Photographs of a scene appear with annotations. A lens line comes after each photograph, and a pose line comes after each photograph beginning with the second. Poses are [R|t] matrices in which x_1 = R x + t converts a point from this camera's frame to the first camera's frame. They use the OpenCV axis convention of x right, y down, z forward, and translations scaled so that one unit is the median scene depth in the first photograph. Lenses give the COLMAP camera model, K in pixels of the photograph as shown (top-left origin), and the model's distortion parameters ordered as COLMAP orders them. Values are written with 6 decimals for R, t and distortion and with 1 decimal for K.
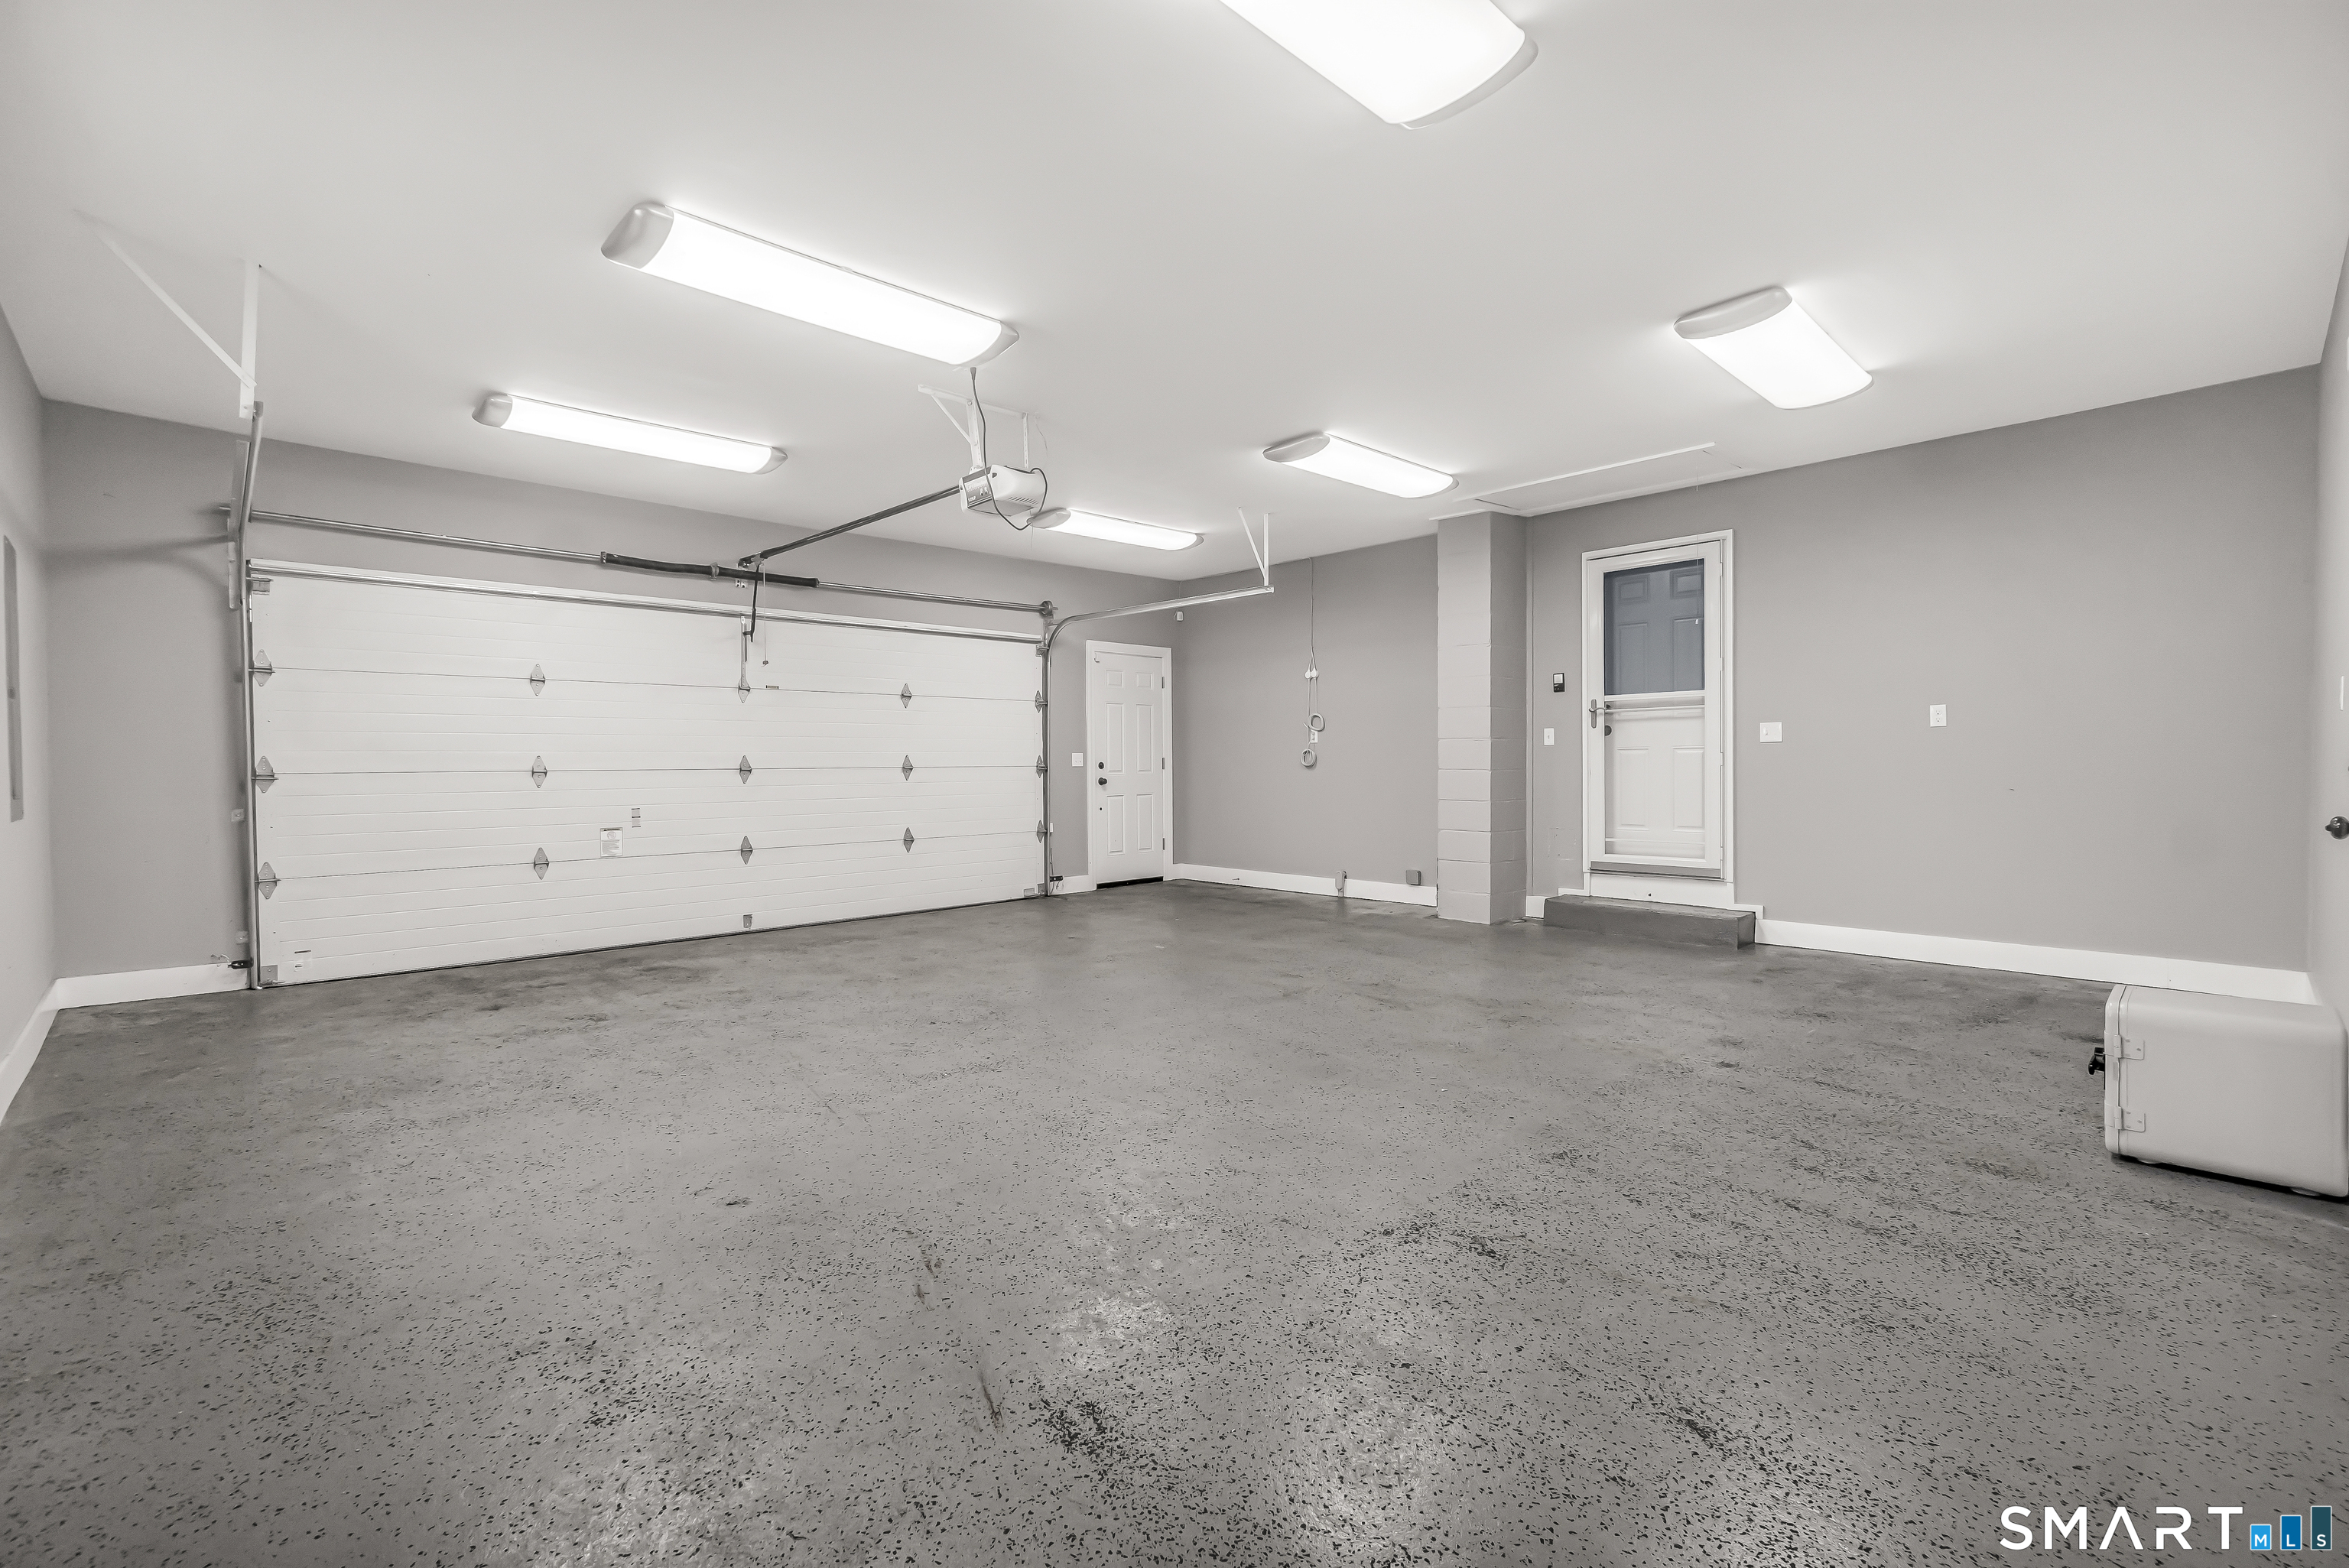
lens RADIAL K [[1039.6, 0, 1154.9], [0, 1039.6, 782.4], [0, 0, 1]] dist [-0.004392, 0.000150]
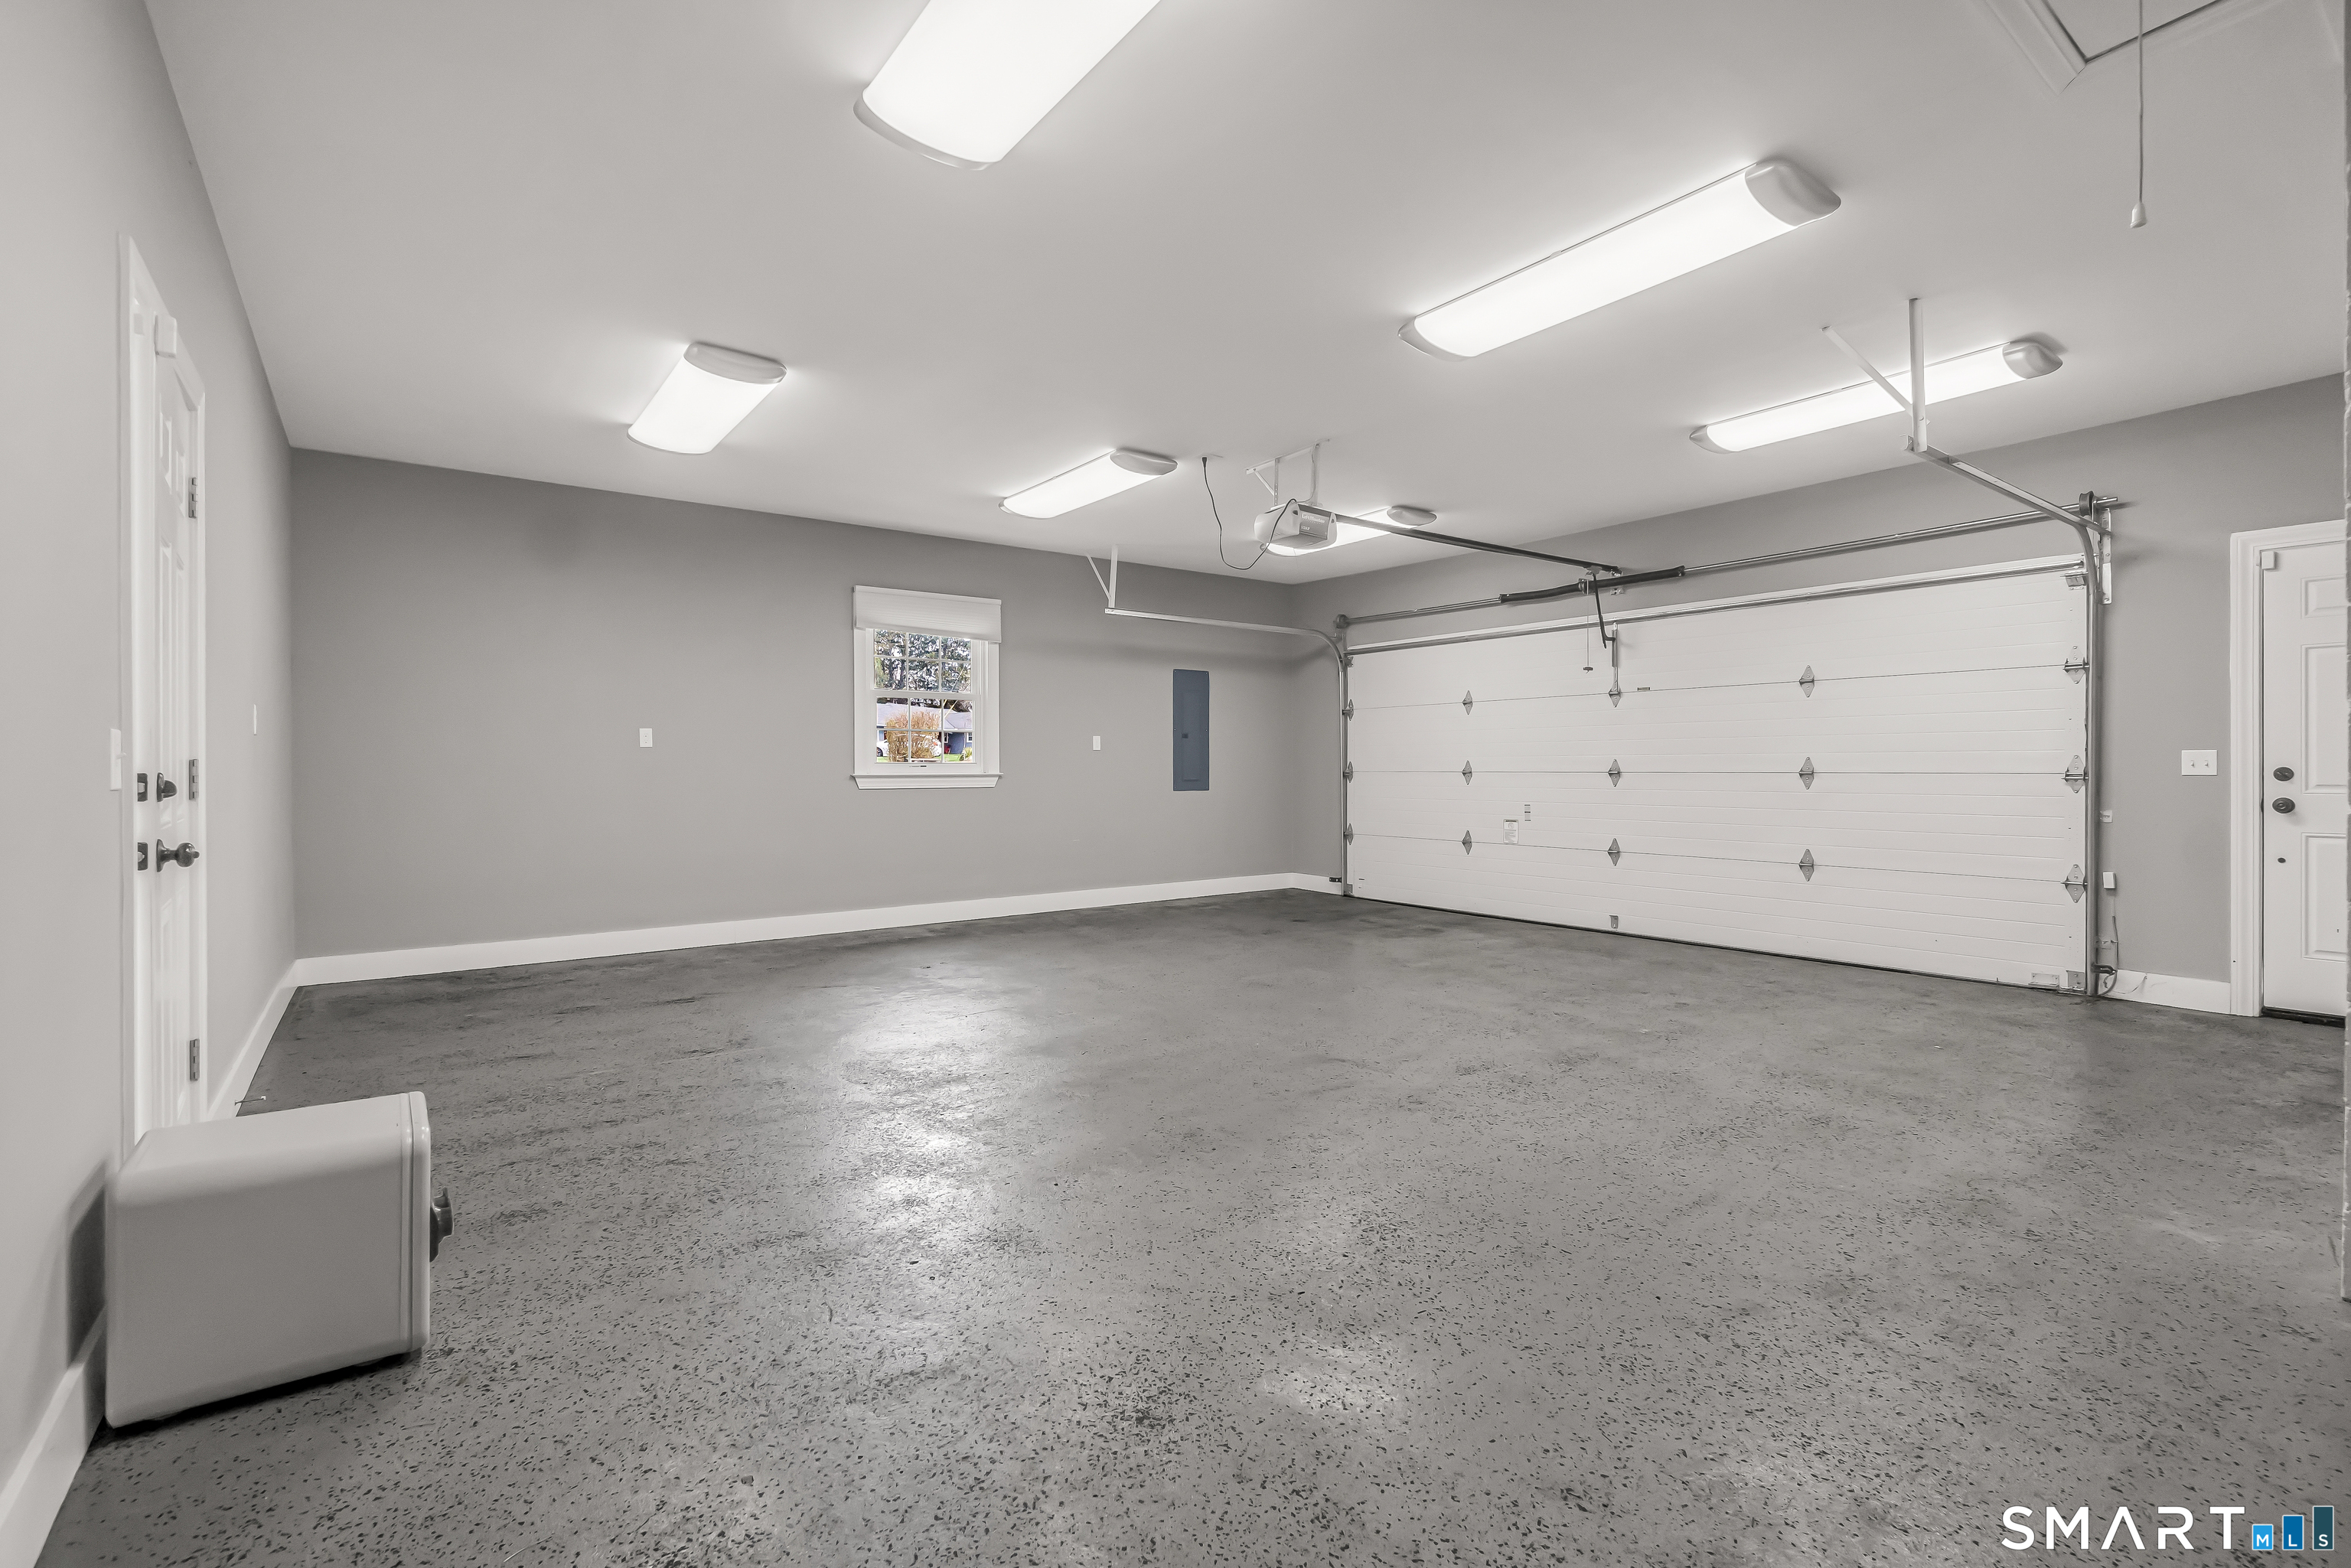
lens RADIAL K [[1040.5, 0, 1156.0], [0, 1040.5, 770.0], [0, 0, 1]] dist [-0.004392, 0.000150]
pose [[-0.124580, 0.009801, -0.992161, 0.731441], [-0.016152, 0.999799, 0.011904, -0.021757], [0.992078, 0.017509, -0.124396, 0.739120]]
